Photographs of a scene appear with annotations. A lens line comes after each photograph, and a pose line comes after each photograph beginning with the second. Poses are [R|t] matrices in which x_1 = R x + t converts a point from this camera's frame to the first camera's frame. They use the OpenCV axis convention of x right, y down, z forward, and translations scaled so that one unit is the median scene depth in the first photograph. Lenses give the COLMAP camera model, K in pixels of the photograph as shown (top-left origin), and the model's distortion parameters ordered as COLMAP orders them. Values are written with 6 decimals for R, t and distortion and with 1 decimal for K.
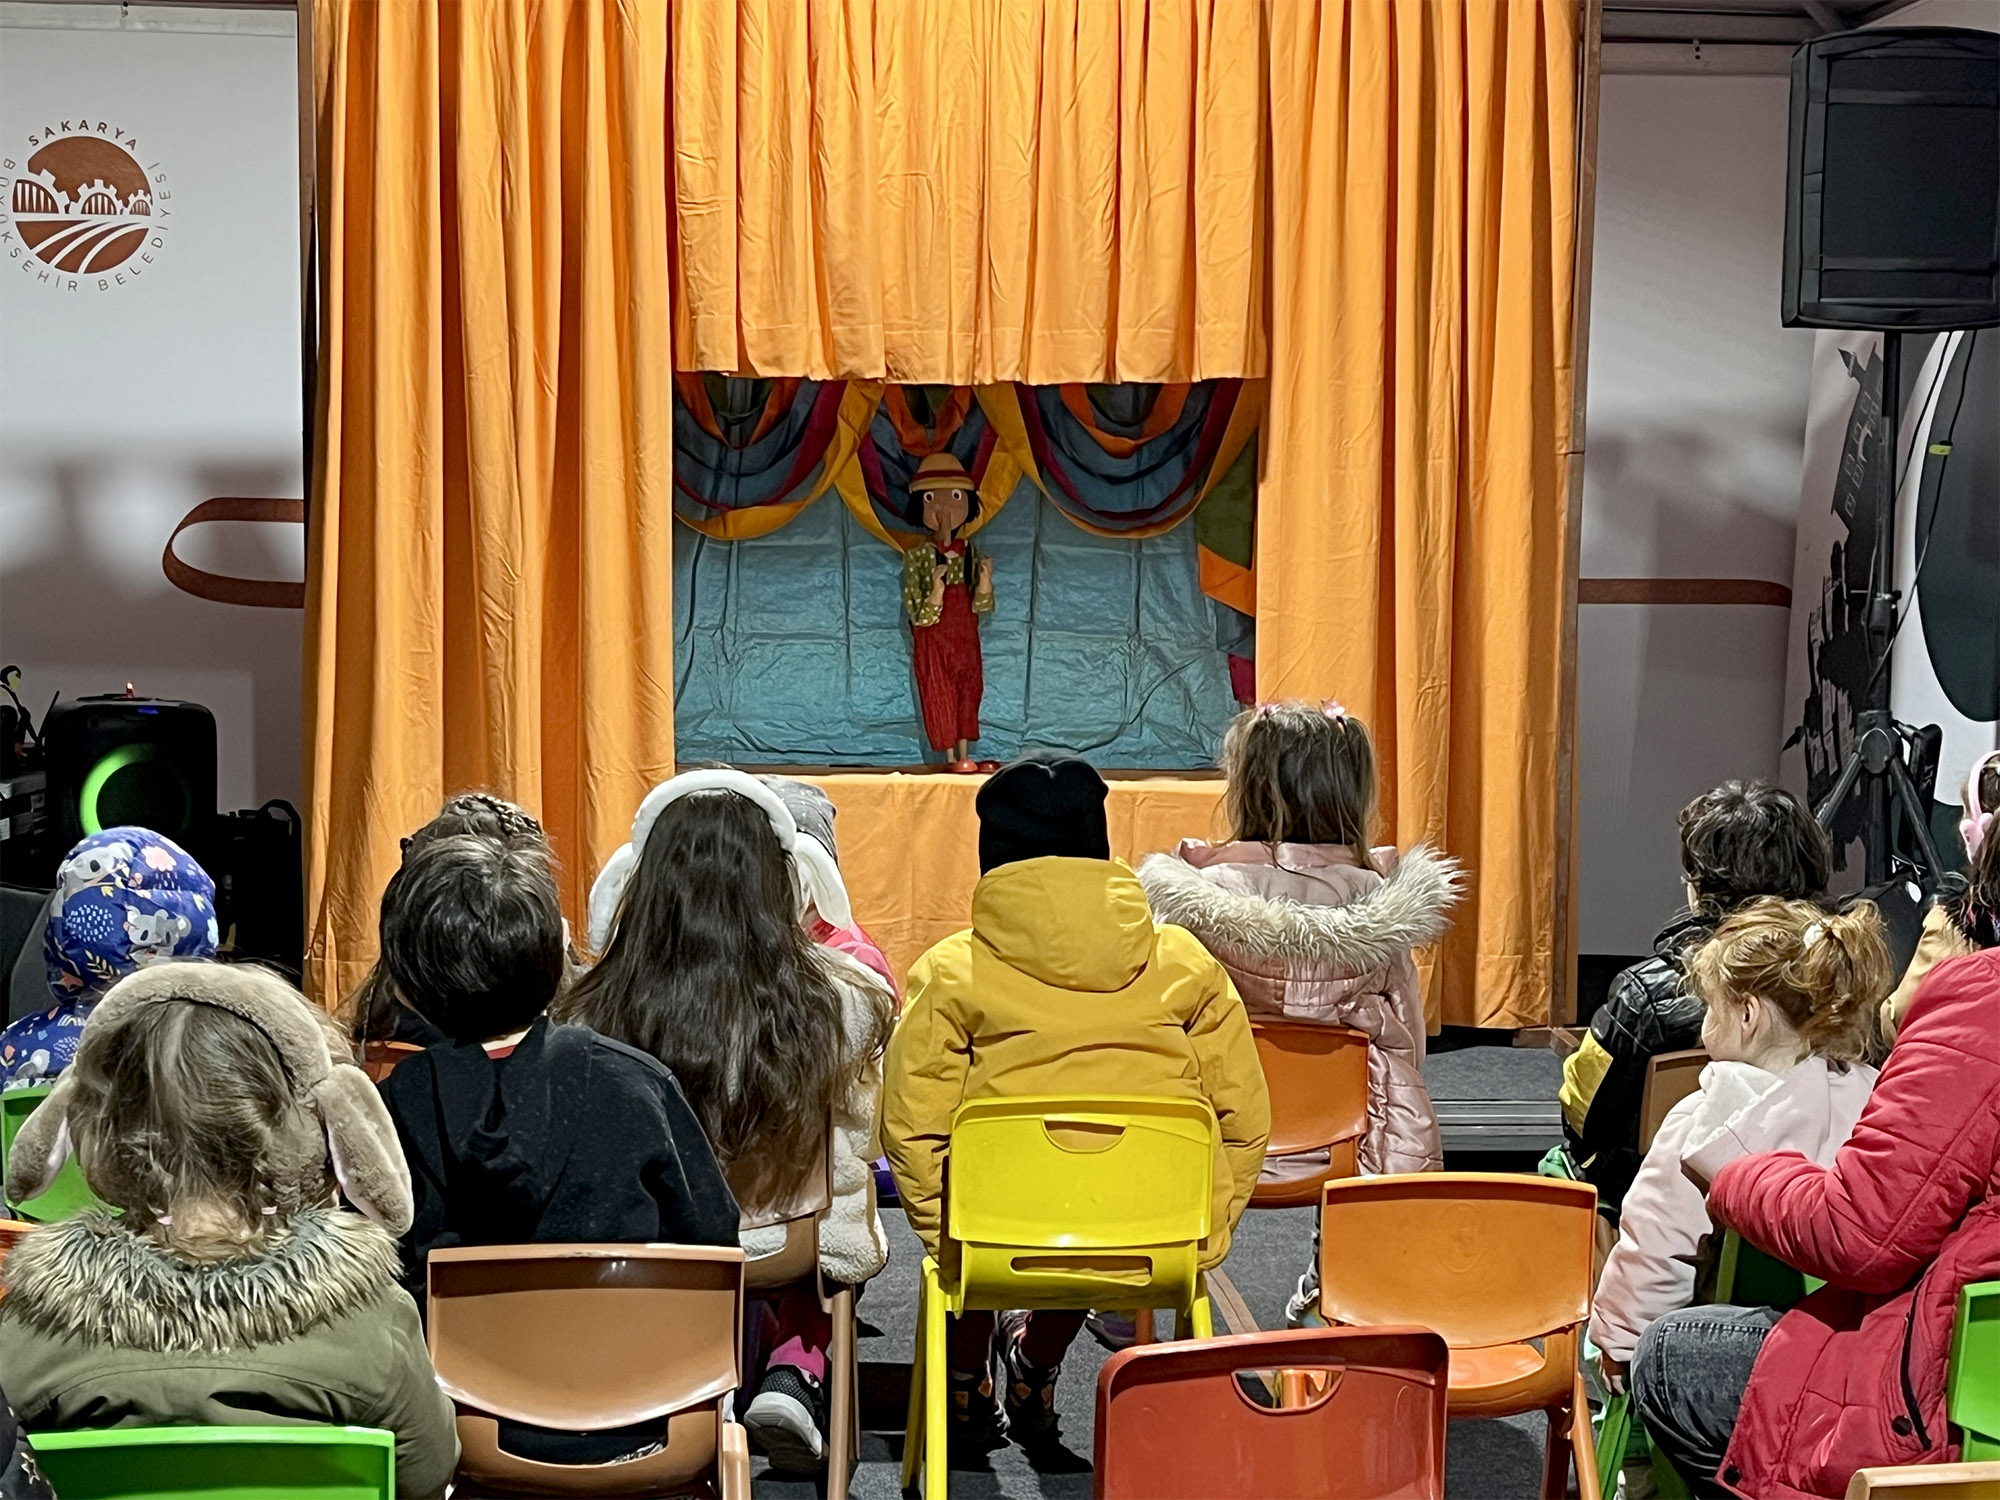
lens RADIAL K [[3169.3, 0, 1003.7], [0, 3169.3, 764.9], [0, 0, 1]] dist [0.077566, 0.000000]
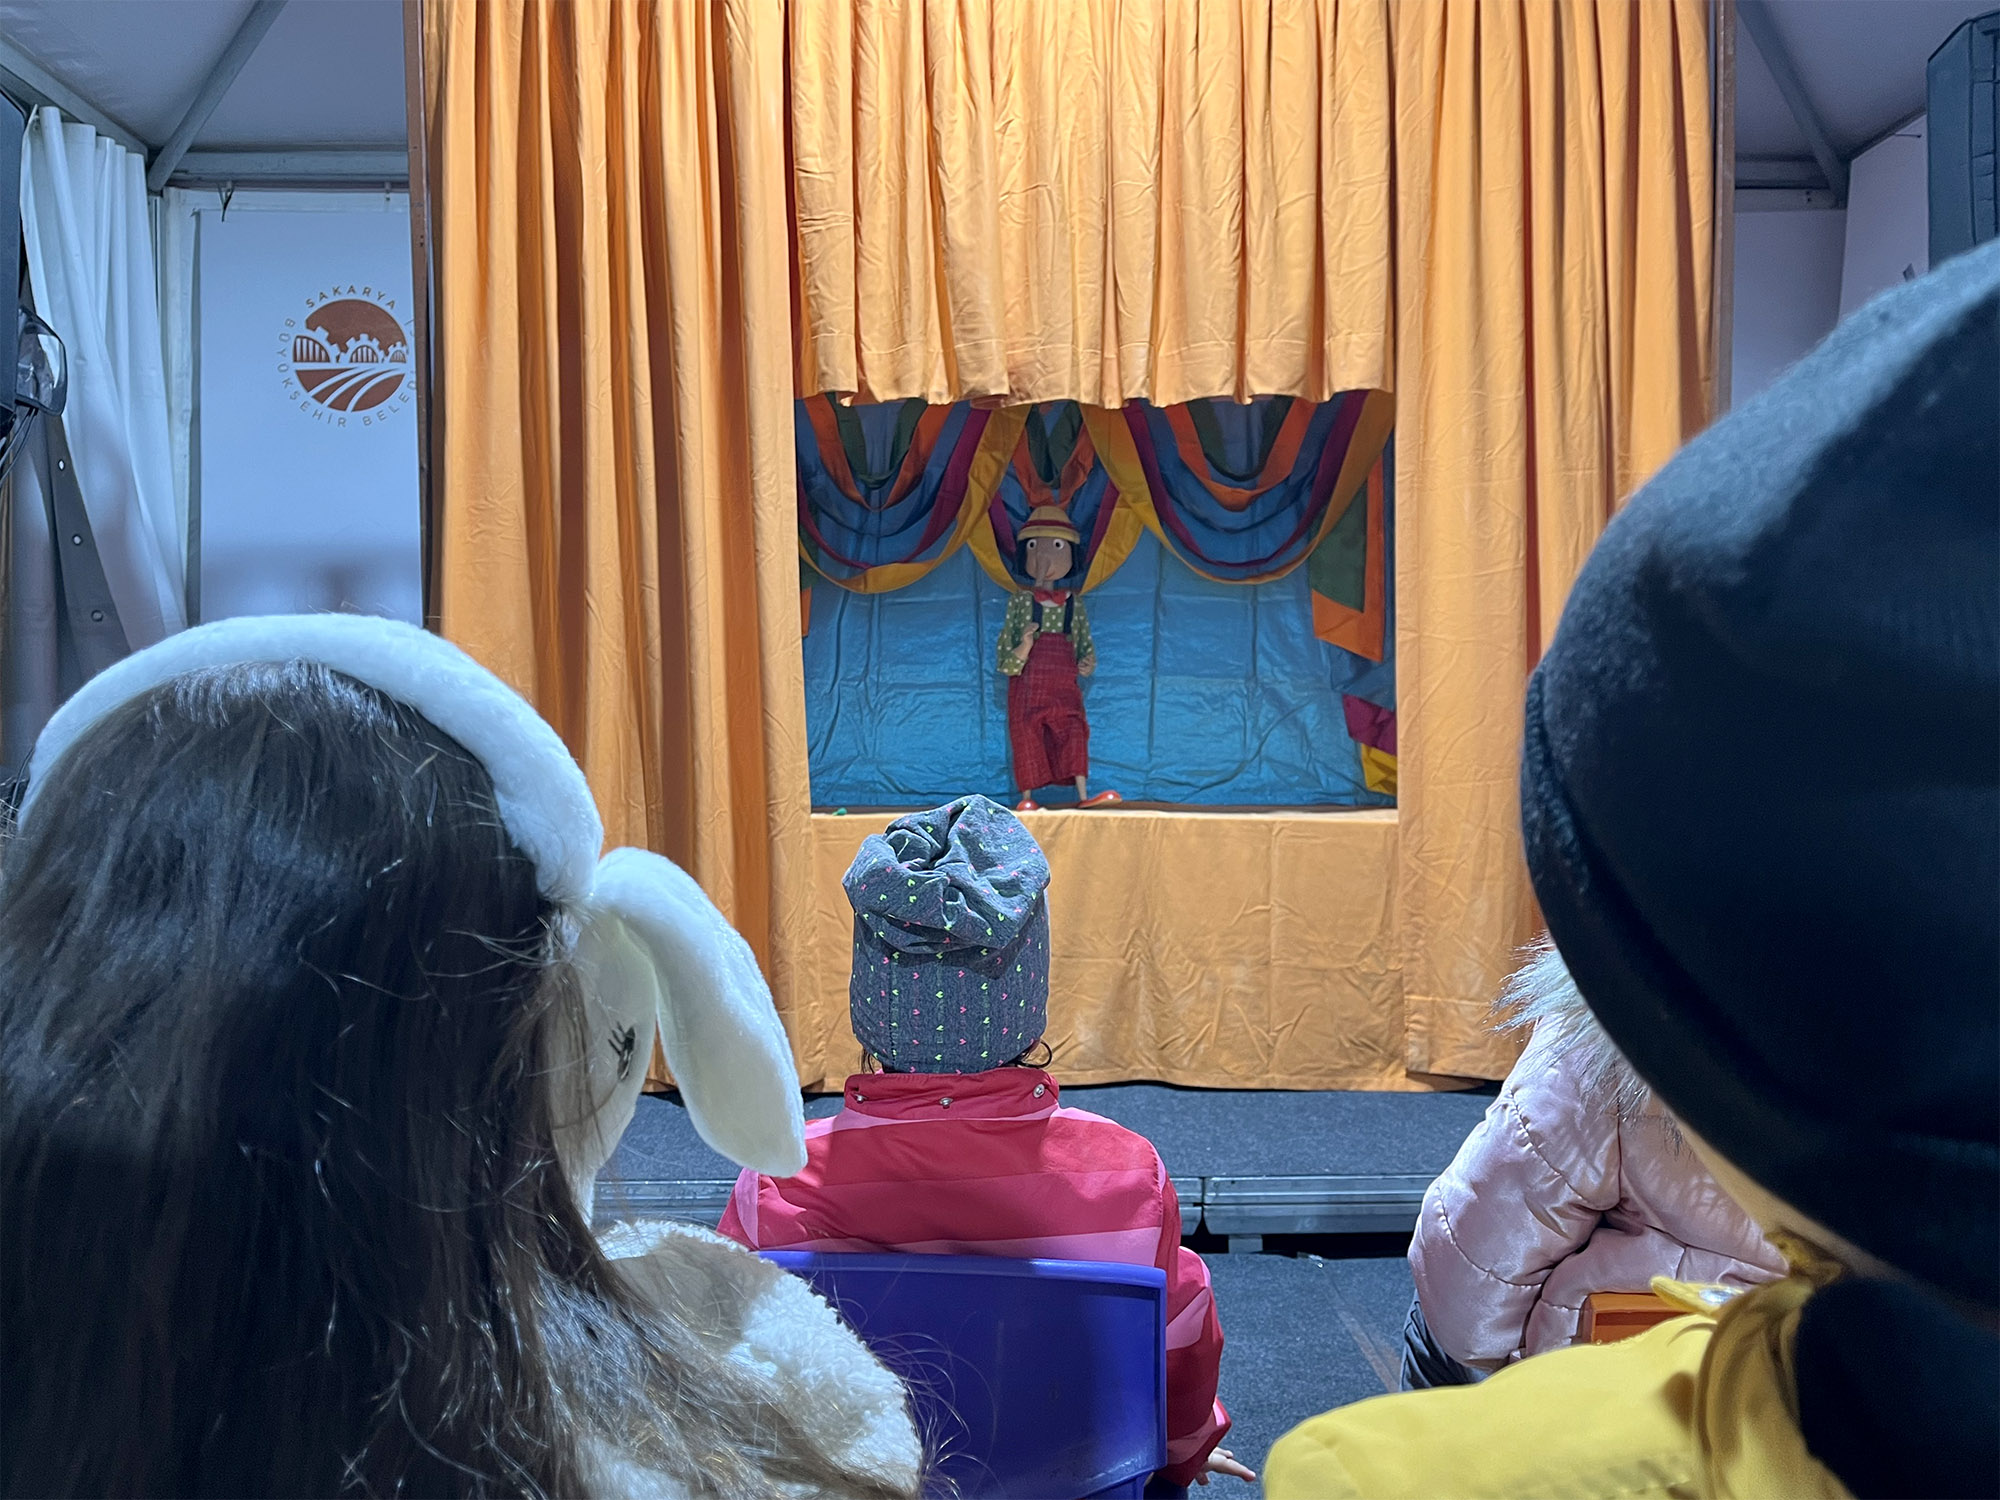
lens RADIAL K [[1512.6, 0, 996.2], [0, 1512.6, 767.6], [0, 0, 1]] dist [0.050268, -0.052950]
pose [[0.997717, -0.017966, -0.065096, -0.012407], [0.014150, 0.998181, -0.058608, 0.018714], [0.066031, 0.057553, 0.996156, 0.525914]]
